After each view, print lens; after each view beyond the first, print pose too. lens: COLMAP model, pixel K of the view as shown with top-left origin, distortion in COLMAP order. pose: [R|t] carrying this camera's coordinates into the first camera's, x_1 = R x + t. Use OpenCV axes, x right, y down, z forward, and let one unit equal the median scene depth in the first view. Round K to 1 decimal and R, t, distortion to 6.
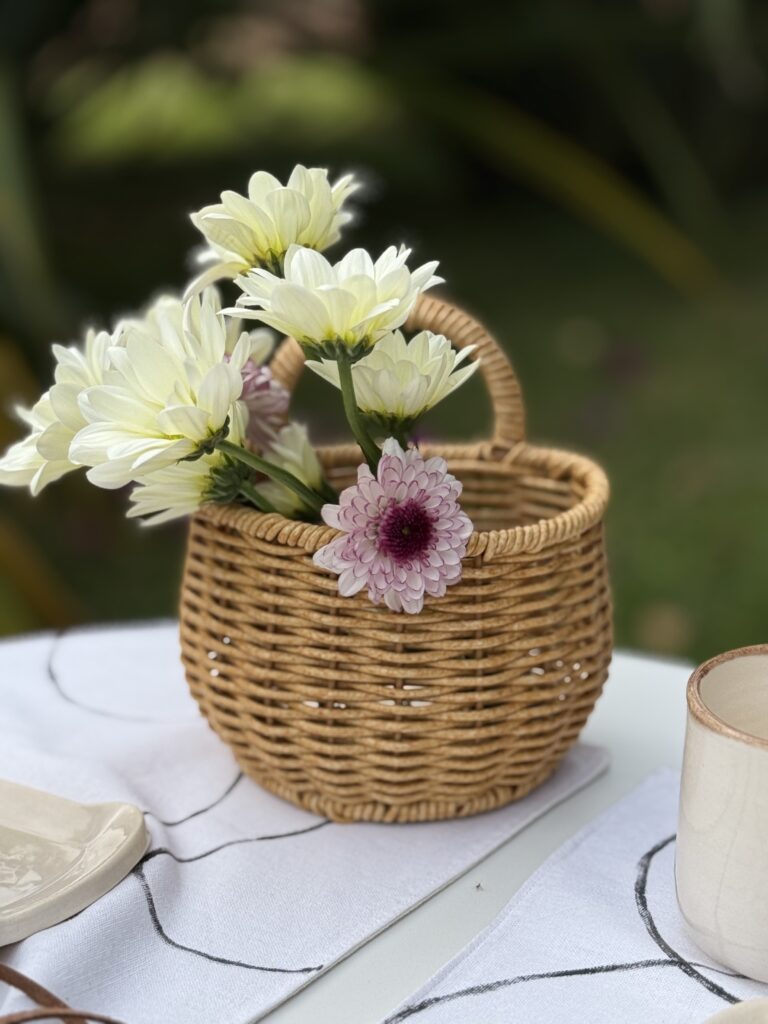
lens RADIAL K [[2118.7, 0, 381.5], [0, 2118.7, 504.6], [0, 0, 1]] dist [0.069331, 0.000000]
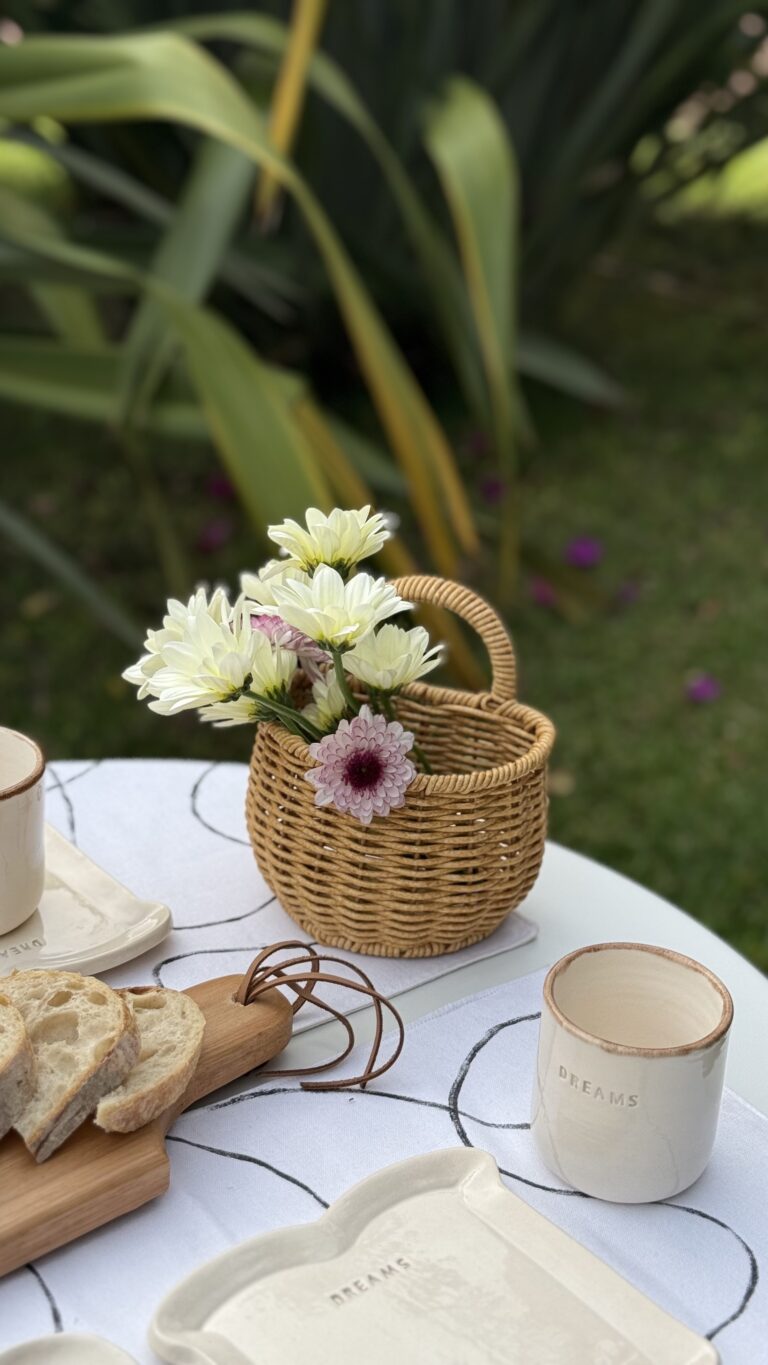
lens RADIAL K [[1981.7, 0, 395.8], [0, 1981.7, 675.0], [0, 0, 1]] dist [0.106617, 0.000000]
pose [[0.960851, 0.166566, -0.221406, 0.310024], [-0.145802, 0.983495, 0.107146, -0.192734], [0.235598, -0.070670, 0.969278, -0.306756]]
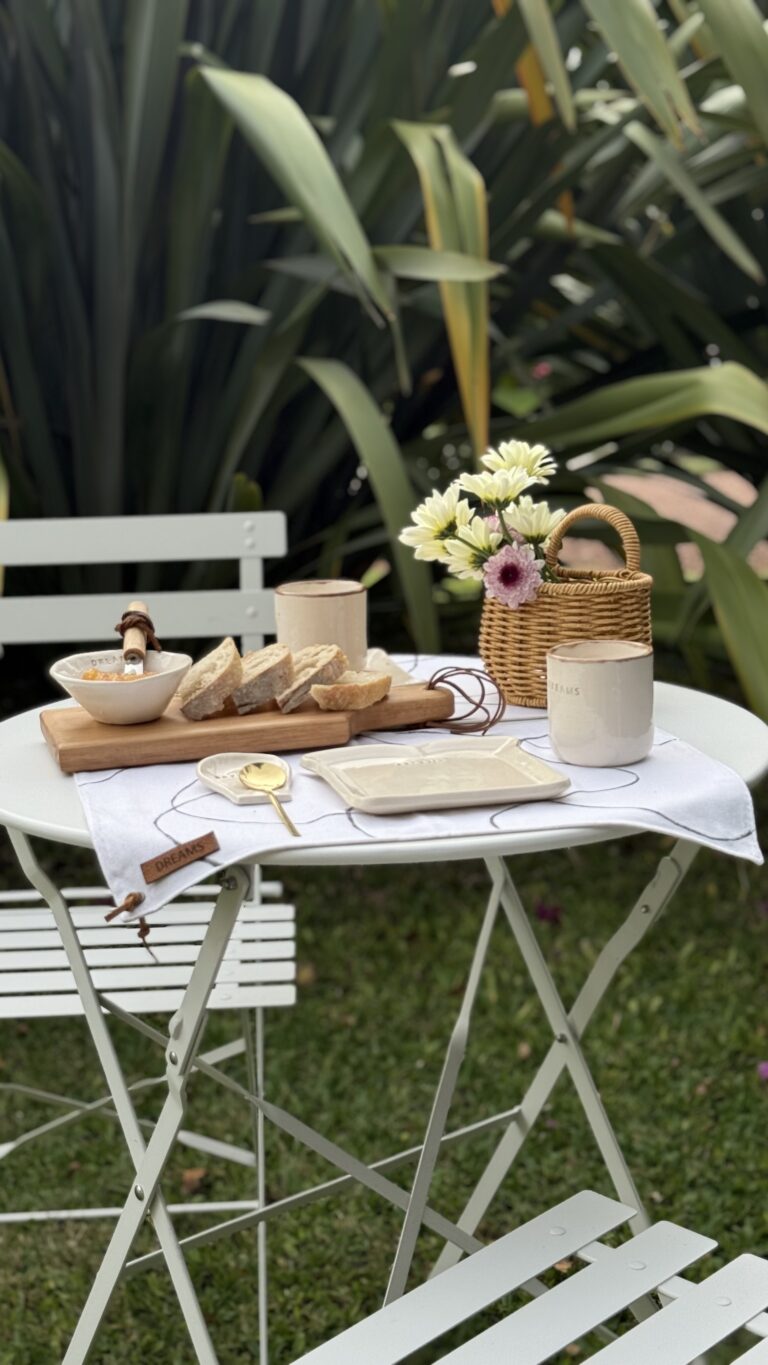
lens RADIAL K [[1981.7, 0, 382.6], [0, 1981.7, 702.1], [0, 0, 1]] dist [0.106617, 0.000000]
pose [[0.750020, 0.106034, -0.652860, 1.437106], [-0.191016, 0.979732, -0.060321, 0.327982], [0.633232, 0.169949, 0.755073, -0.880880]]
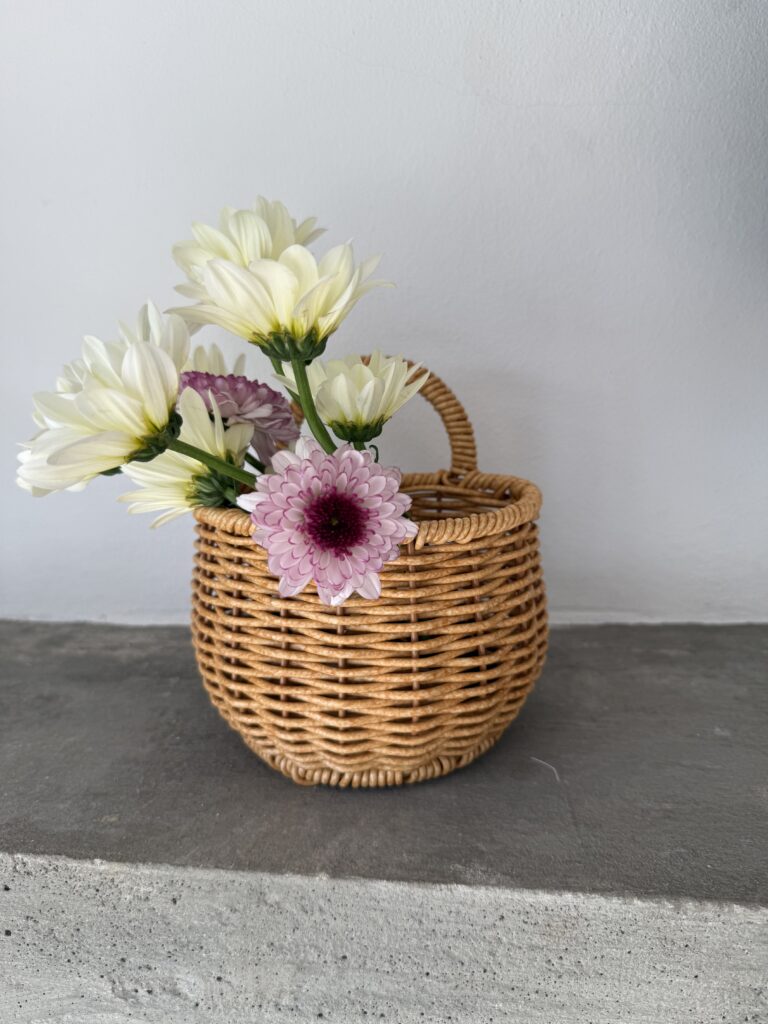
lens RADIAL K [[742.5, 0, 386.4], [0, 742.5, 507.3], [0, 0, 1]] dist [-0.000503, -0.000071]
pose [[0.991374, -0.007757, -0.130832, 0.081421], [-0.006081, 0.994449, -0.105042, 0.044198], [0.130921, 0.104932, 0.985824, 0.616647]]
